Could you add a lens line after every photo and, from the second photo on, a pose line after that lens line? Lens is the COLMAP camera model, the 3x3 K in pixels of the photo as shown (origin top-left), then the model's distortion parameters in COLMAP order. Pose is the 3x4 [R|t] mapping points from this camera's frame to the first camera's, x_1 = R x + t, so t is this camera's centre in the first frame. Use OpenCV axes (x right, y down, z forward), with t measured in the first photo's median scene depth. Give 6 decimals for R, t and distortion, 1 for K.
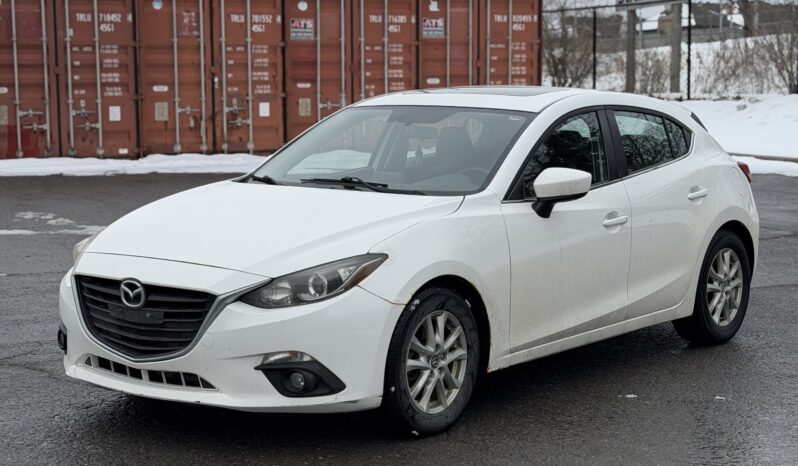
lens RADIAL K [[1475.1, 0, 392.9], [0, 1475.1, 234.6], [0, 0, 1]] dist [0.135838, 0.053517]
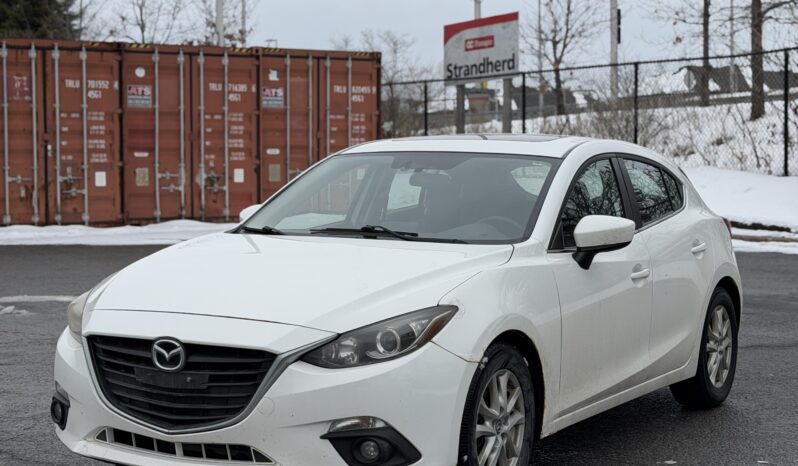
lens RADIAL K [[1475.1, 0, 392.9], [0, 1475.1, 234.6], [0, 0, 1]] dist [0.135838, 0.053517]
pose [[0.988484, -0.002128, 0.151310, -0.152946], [0.010396, 0.998494, -0.053870, 0.015287], [-0.150968, 0.054823, 0.987017, 0.102431]]
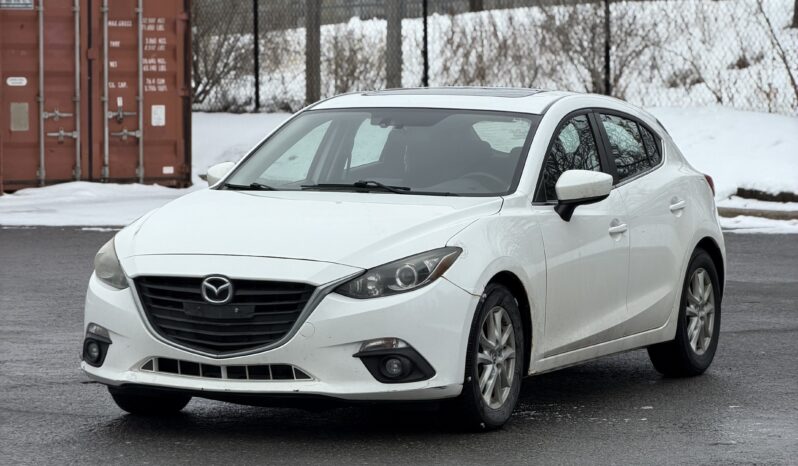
lens RADIAL K [[3190.2, 0, 399.0], [0, 3190.2, 233.0], [0, 0, 1]] dist [0.087591, 4.035582]
pose [[0.968857, -0.008905, 0.247460, -0.513520], [0.022945, 0.998282, -0.053911, 0.104982], [-0.246555, 0.057910, 0.967397, -0.984488]]
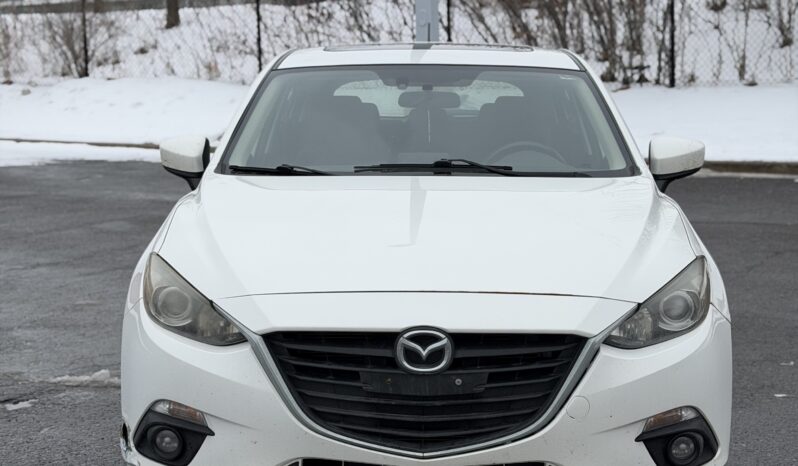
lens RADIAL K [[1475.1, 0, 392.9], [0, 1475.1, 234.6], [0, 0, 1]] dist [0.135838, 0.053517]
pose [[0.800341, -0.069781, 0.595471, -0.481074], [0.066981, 0.997393, 0.026855, -0.023376], [-0.595792, 0.018392, 0.802928, 0.435372]]
